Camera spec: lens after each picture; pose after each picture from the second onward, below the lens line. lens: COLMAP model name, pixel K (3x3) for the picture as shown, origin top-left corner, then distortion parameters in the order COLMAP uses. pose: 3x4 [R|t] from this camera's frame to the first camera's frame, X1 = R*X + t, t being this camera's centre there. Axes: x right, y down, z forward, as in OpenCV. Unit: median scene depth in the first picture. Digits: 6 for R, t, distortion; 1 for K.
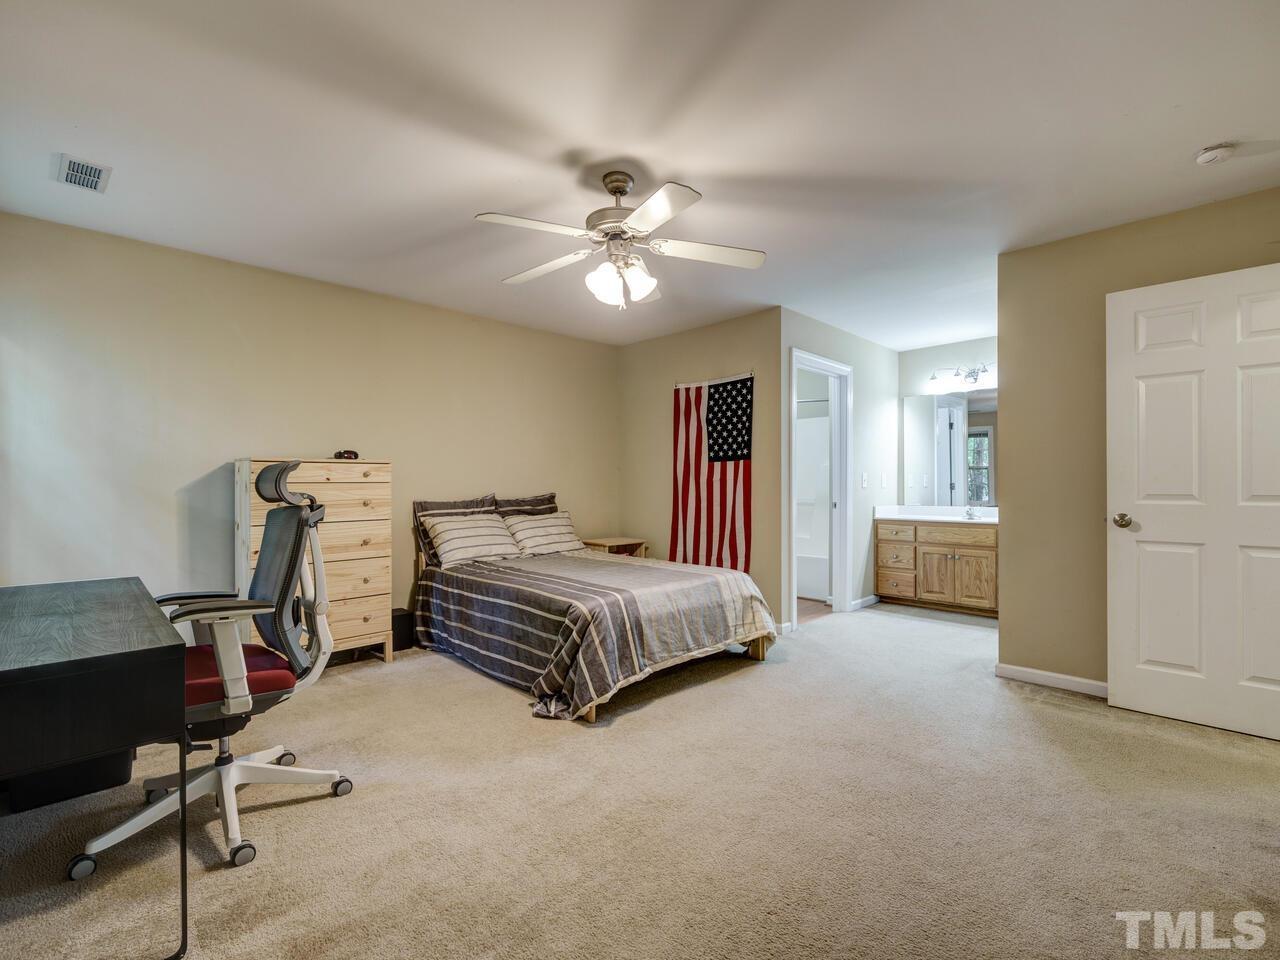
lens RADIAL K [[592.1, 0, 647.3], [0, 592.1, 481.0], [0, 0, 1]] dist [-0.001296, 0.000057]
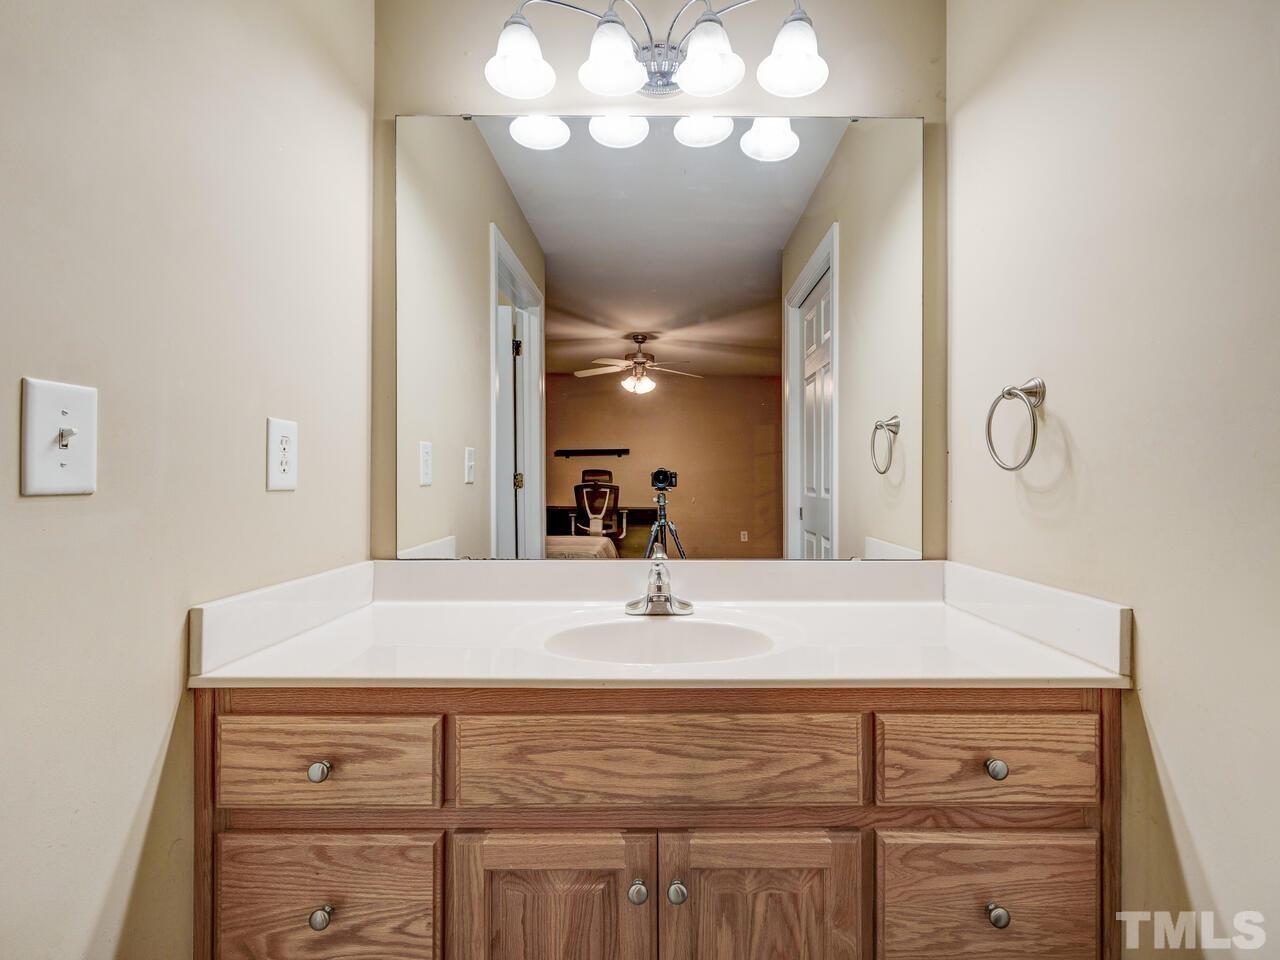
lens RADIAL K [[549.4, 0, 640.6], [0, 549.4, 481.5], [0, 0, 1]] dist [-0.002454, -0.000146]
pose [[0.711116, -0.000670, 0.703075, 0.445777], [-0.006614, 0.999949, 0.007642, 0.008403], [-0.703044, -0.010085, 0.711075, 0.990270]]
